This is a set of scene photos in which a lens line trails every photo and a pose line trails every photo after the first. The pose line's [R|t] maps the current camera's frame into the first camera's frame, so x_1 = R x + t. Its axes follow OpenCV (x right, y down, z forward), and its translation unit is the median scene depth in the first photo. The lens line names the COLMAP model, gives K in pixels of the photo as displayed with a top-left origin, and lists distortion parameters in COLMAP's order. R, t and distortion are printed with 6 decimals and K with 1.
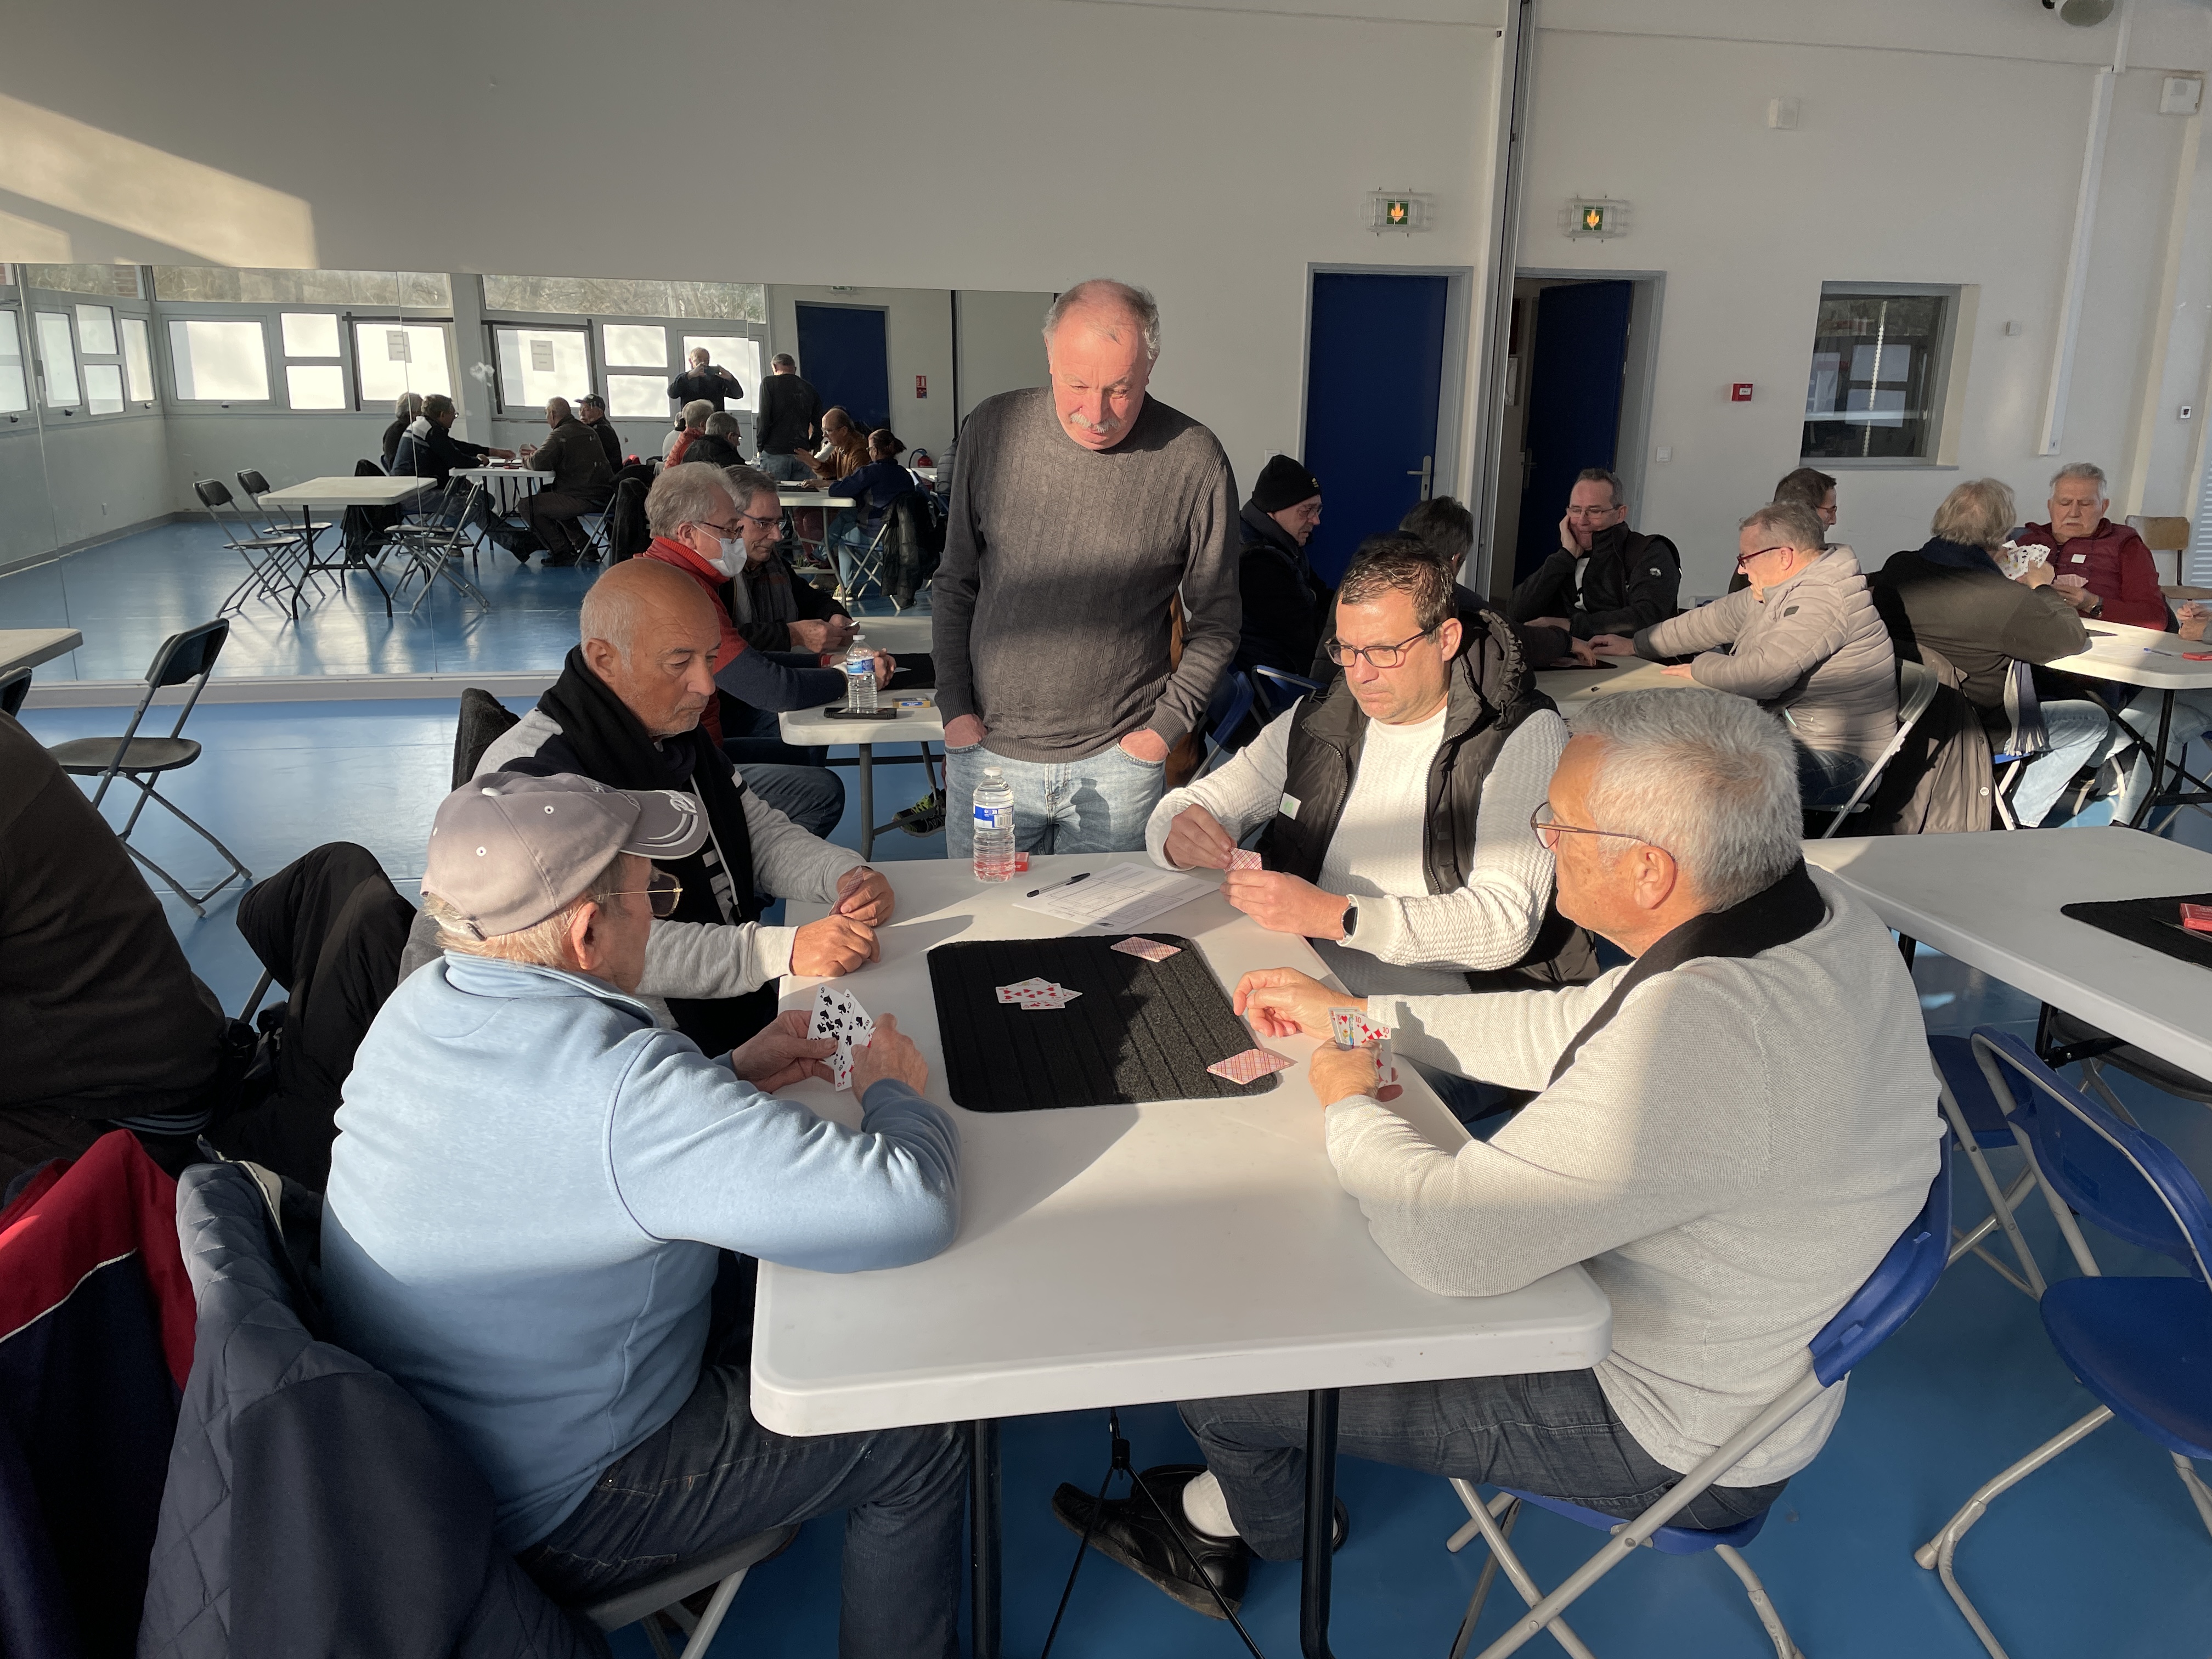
lens RADIAL K [[1659.3, 0, 1121.3], [0, 1659.3, 827.5], [0, 0, 1]] dist [0.080738, -0.113958]
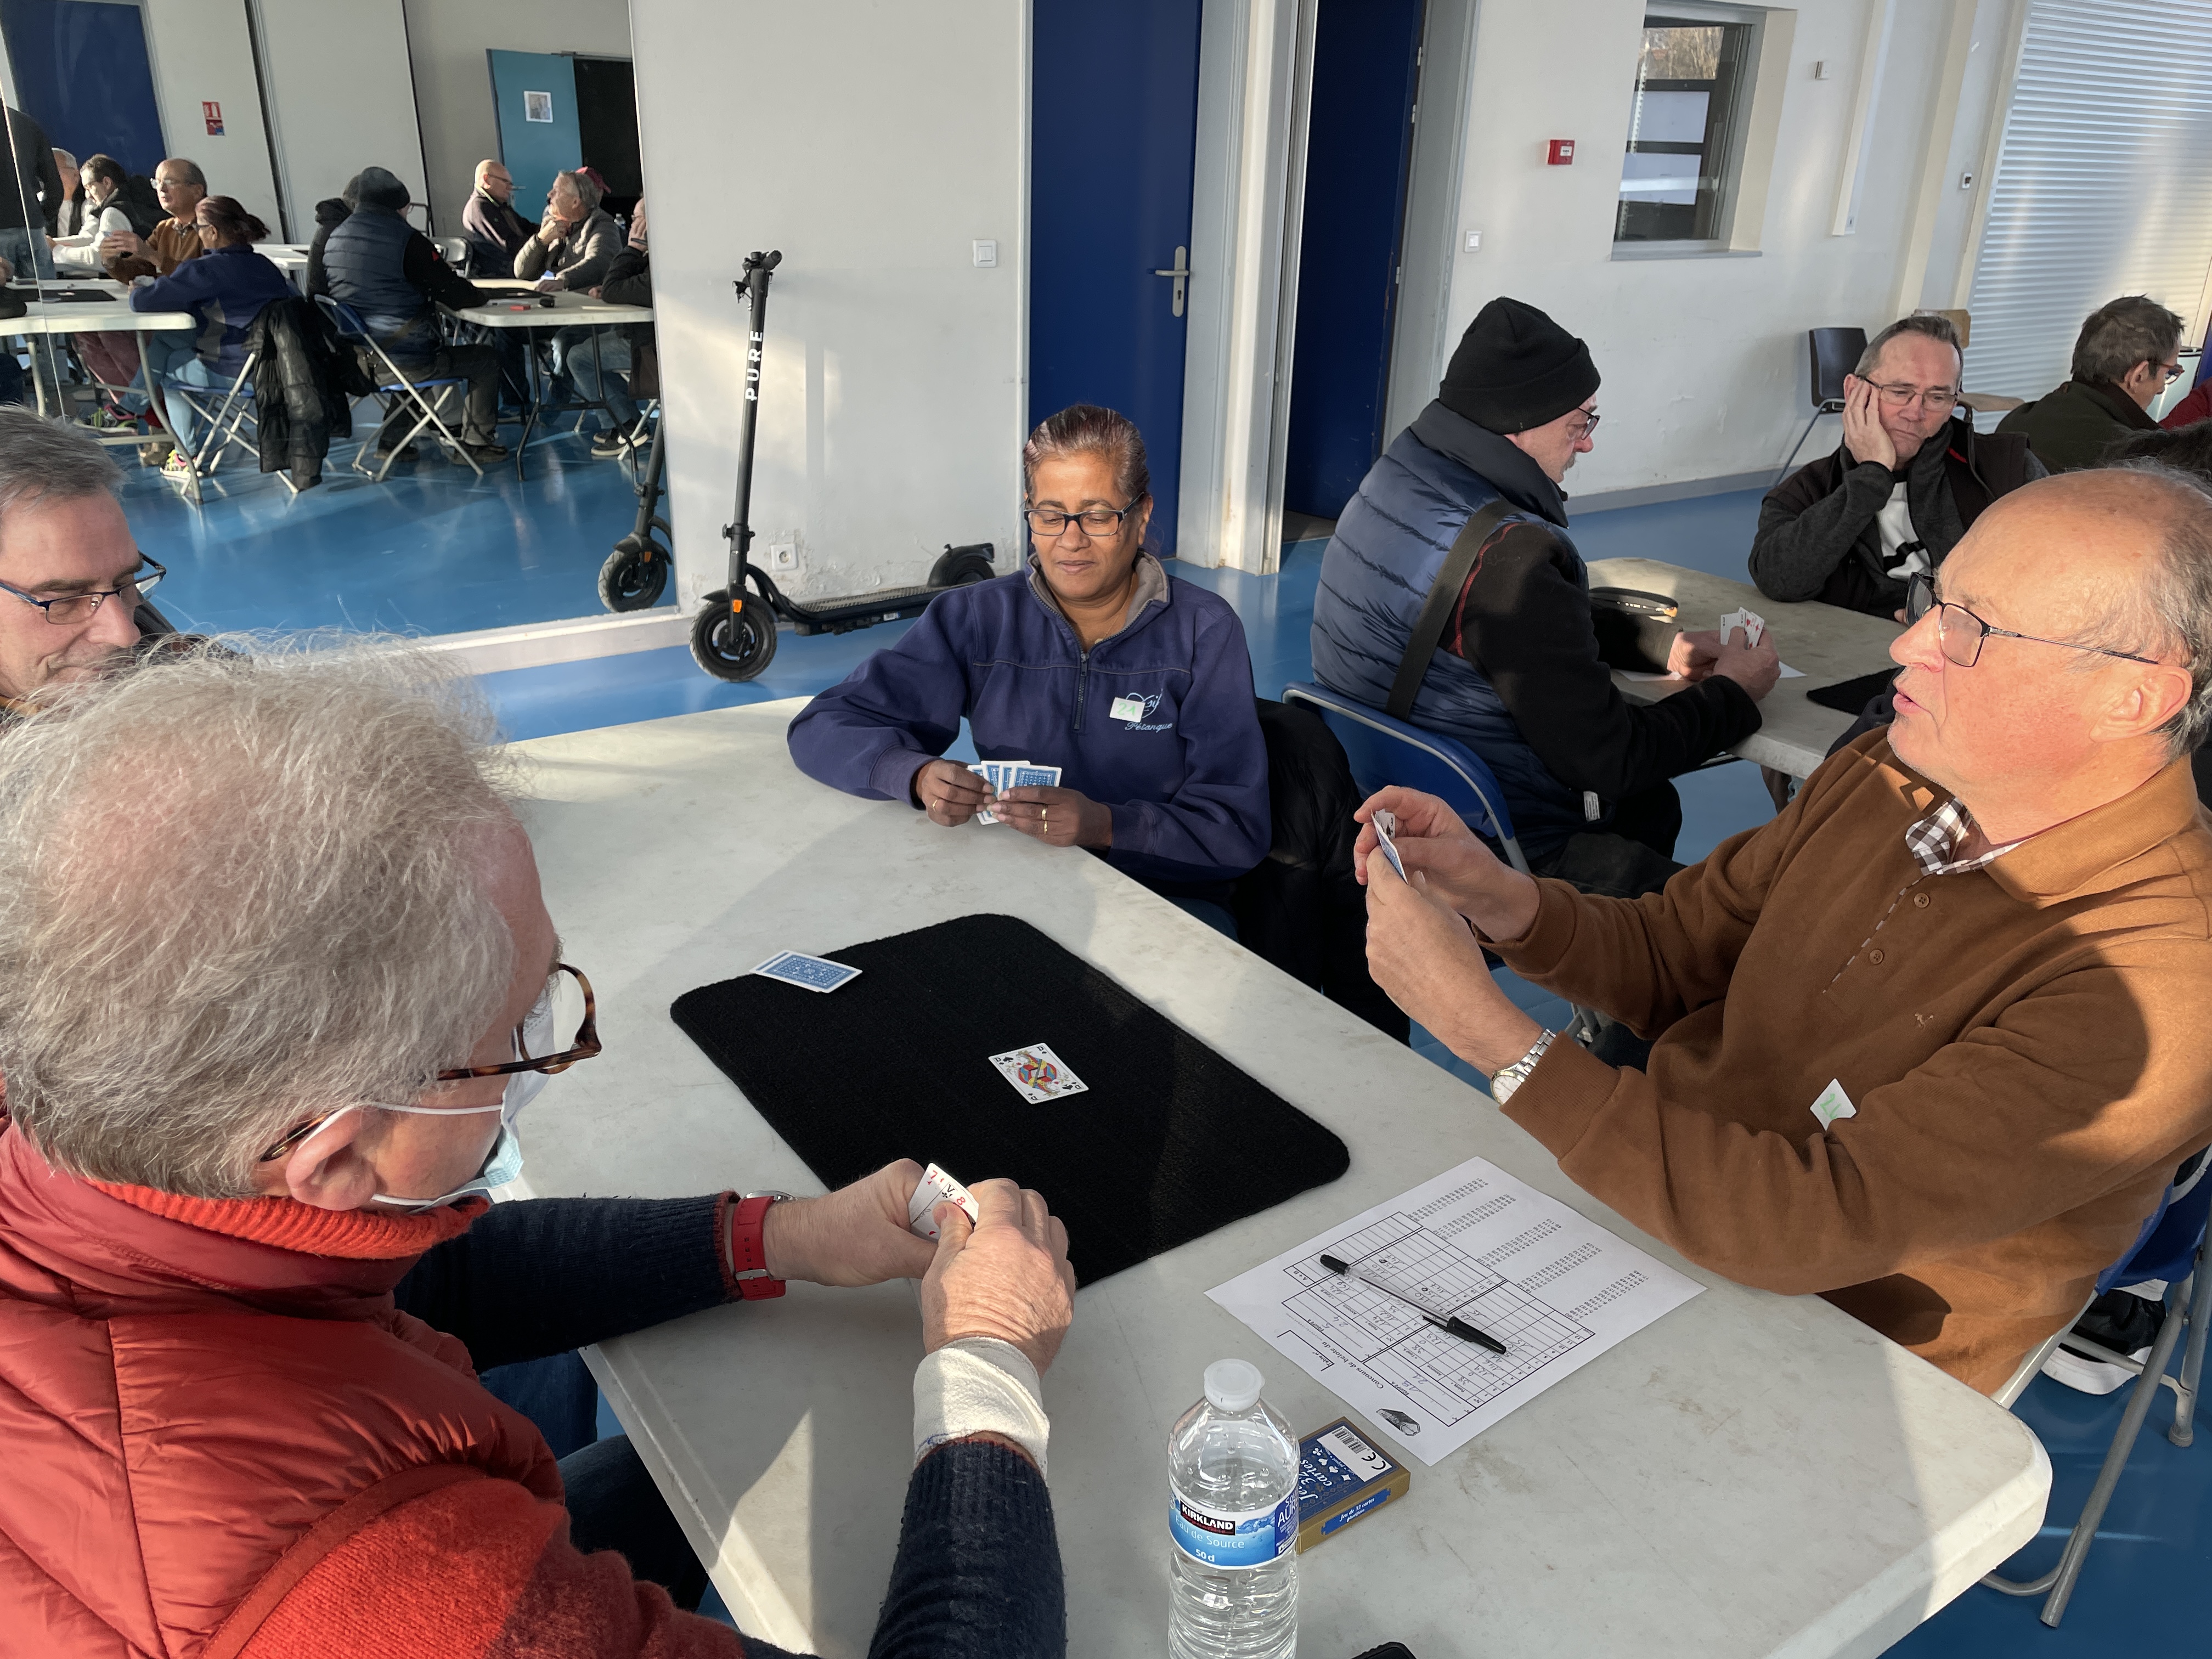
lens RADIAL K [[1659.3, 0, 1121.3], [0, 1659.3, 827.5], [0, 0, 1]] dist [0.080738, -0.113958]
pose [[0.926486, -0.132356, 0.352285, -0.099383], [0.082424, 0.984750, 0.153209, -0.090828], [-0.367191, -0.112909, 0.923267, 0.336090]]
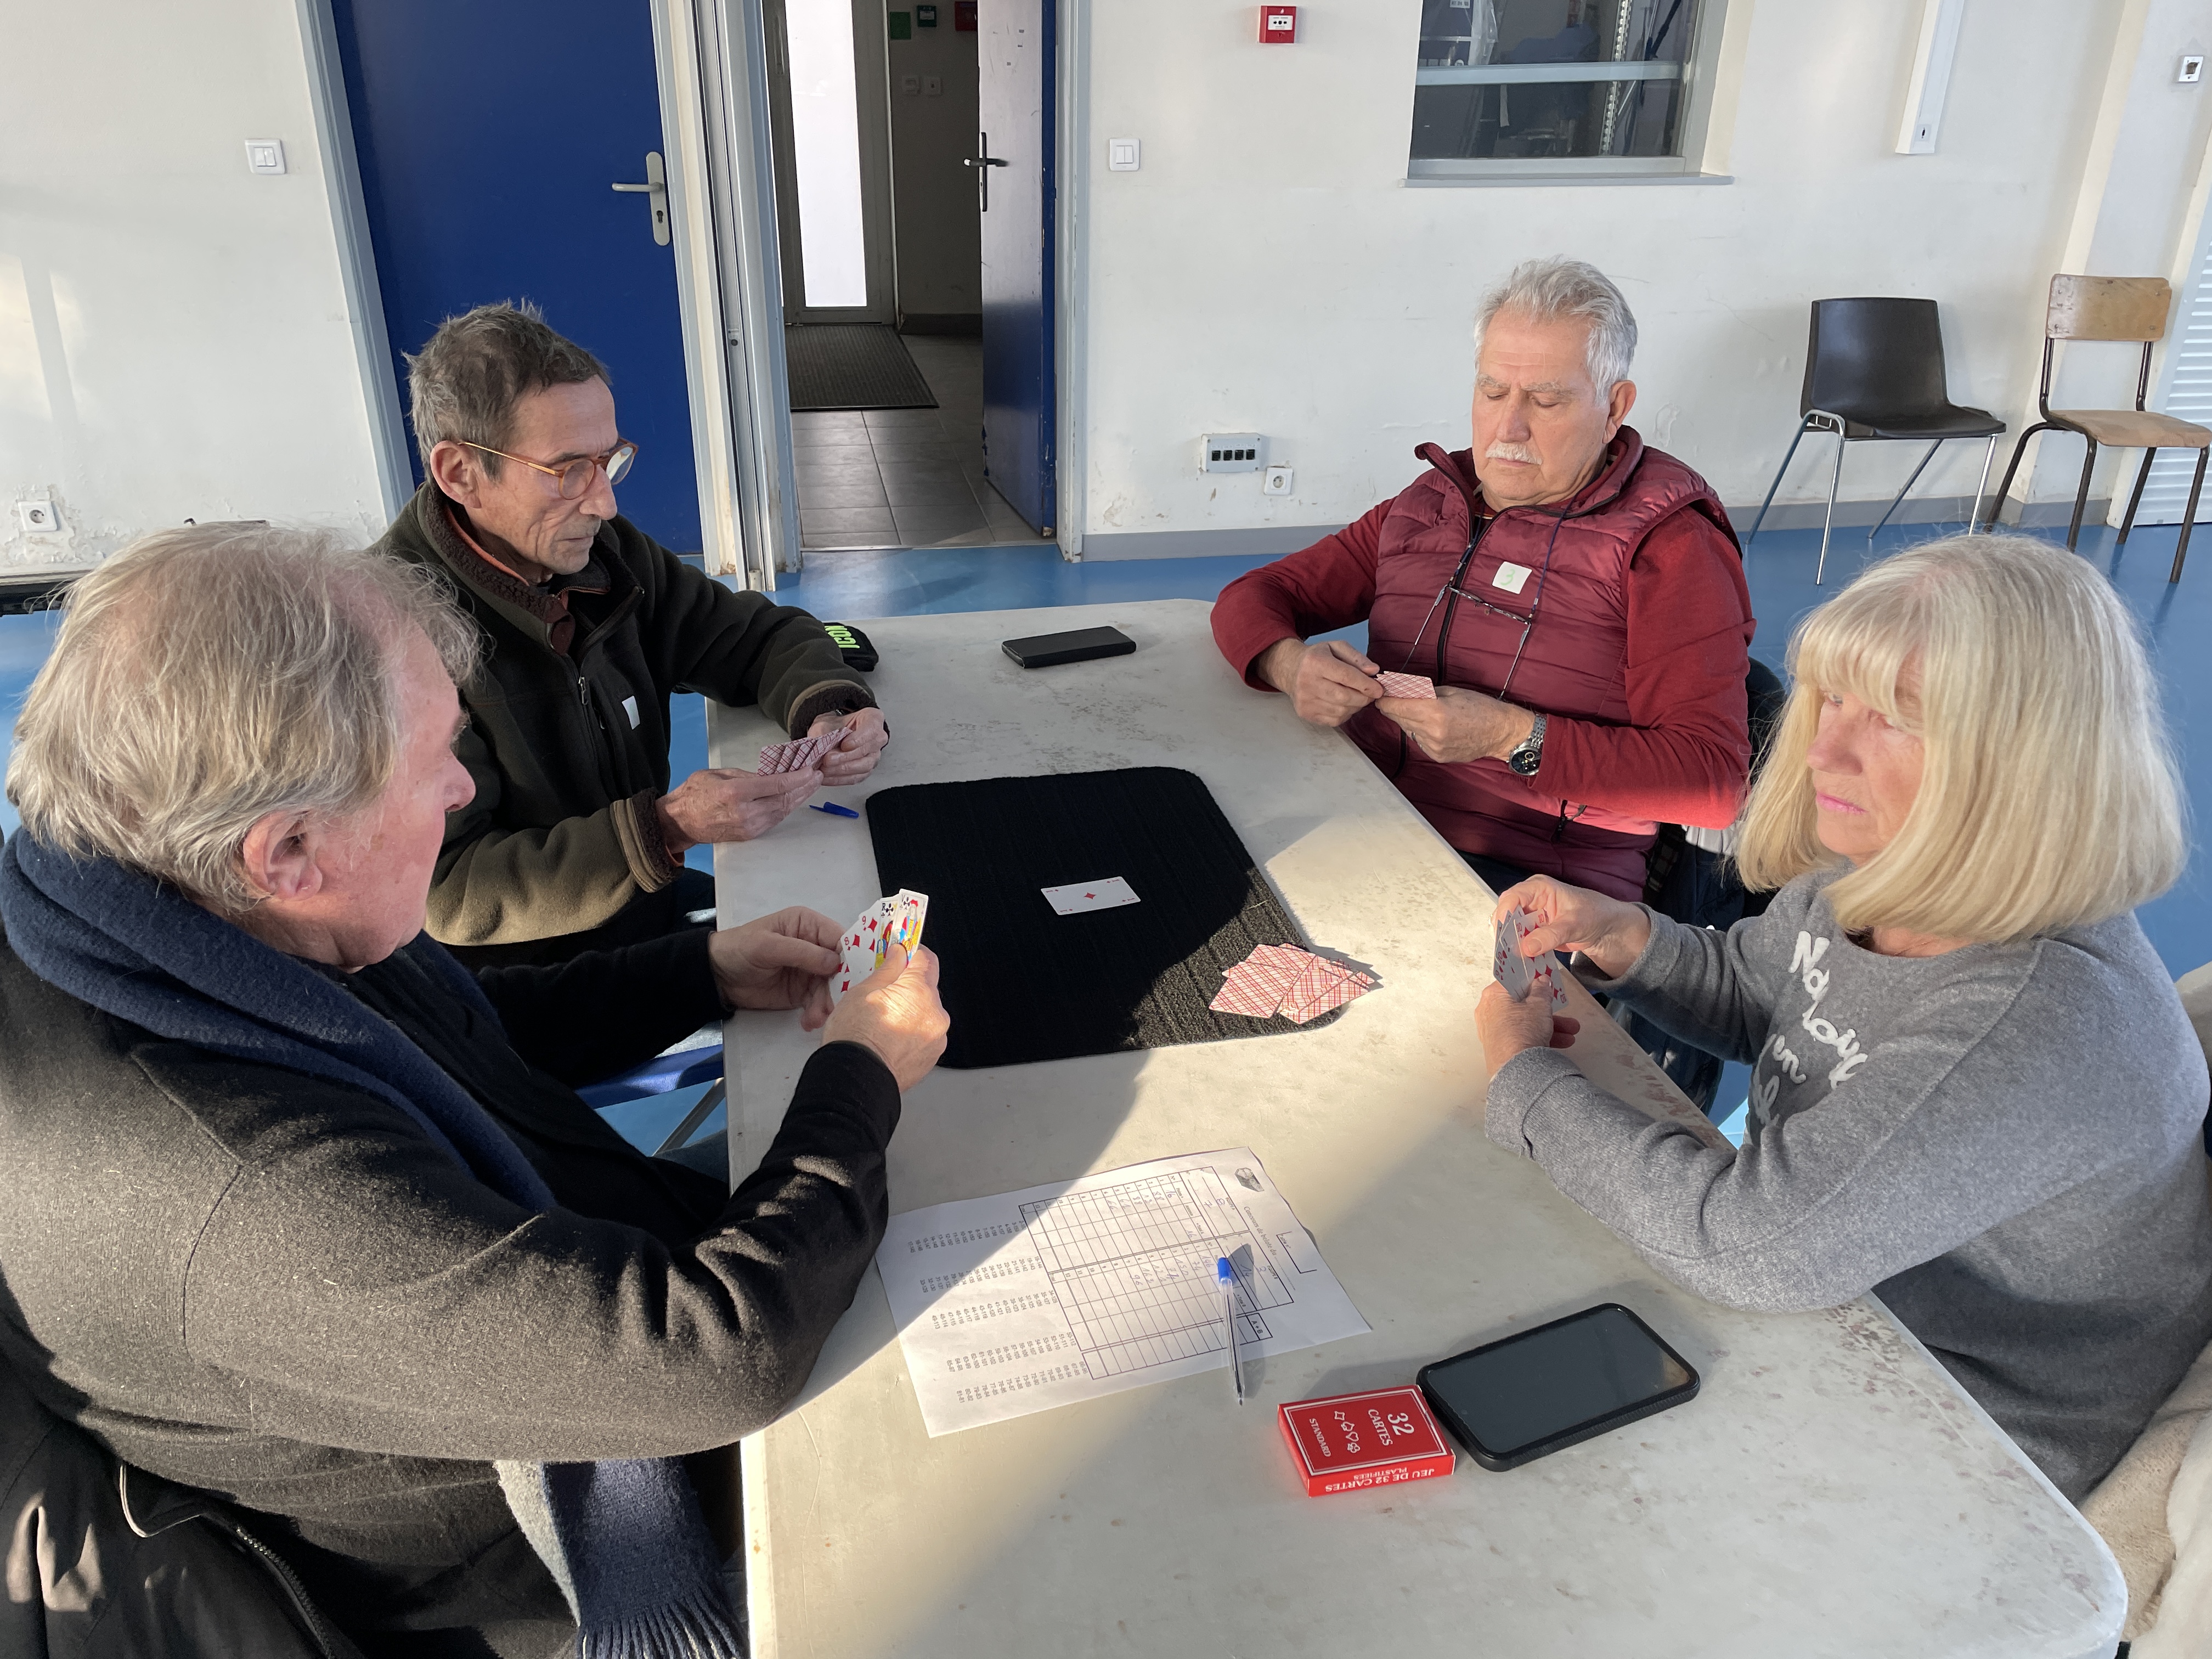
lens RADIAL K [[1632.7, 0, 1120.4], [0, 1632.7, 828.9], [0, 0, 1]] dist [0.067446, -0.081974]
pose [[0.998809, 0.020239, -0.044398, 0.327195], [-0.011244, 0.980899, 0.194194, -0.111051], [0.047480, -0.193464, 0.979958, 0.437286]]
